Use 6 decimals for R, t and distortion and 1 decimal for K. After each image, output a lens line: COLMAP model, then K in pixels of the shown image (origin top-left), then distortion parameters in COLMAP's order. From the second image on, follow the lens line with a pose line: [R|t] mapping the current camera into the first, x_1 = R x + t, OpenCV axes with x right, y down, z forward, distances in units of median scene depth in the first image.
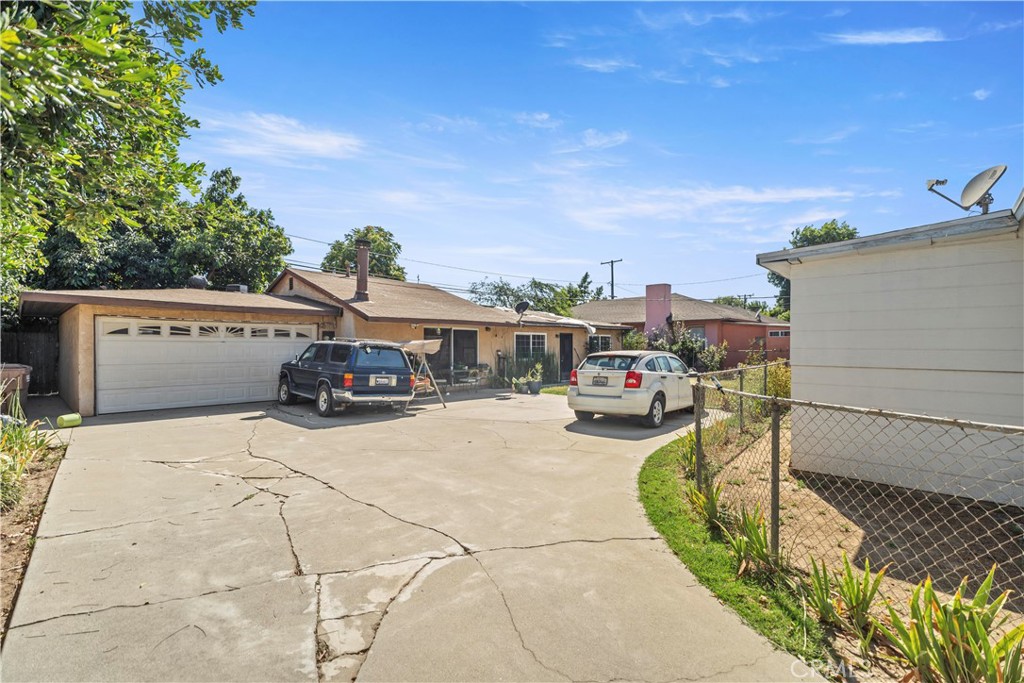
lens RADIAL K [[463.4, 0, 512.0], [0, 463.4, 341.5], [0, 0, 1]] dist [0.000912, 0.000360]
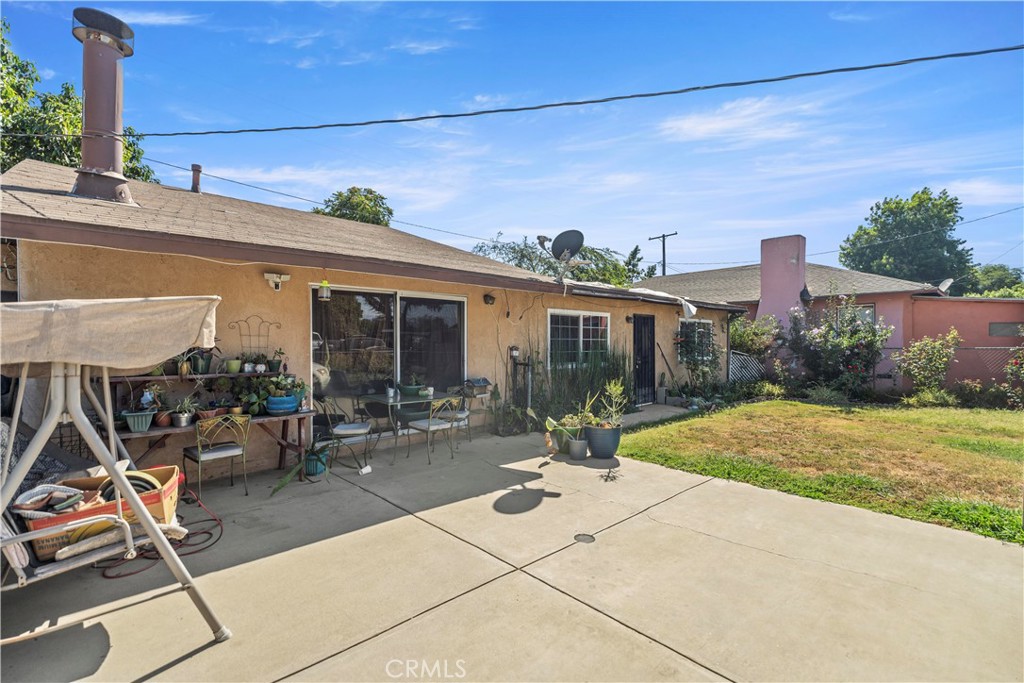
lens RADIAL K [[463.4, 0, 512.0], [0, 463.4, 341.5], [0, 0, 1]] dist [0.000912, 0.000360]
pose [[0.998486, 0.000232, -0.055003, -0.005302], [0.000197, 0.999970, 0.007782, 0.008987], [0.055003, -0.007781, 0.998456, 0.495796]]
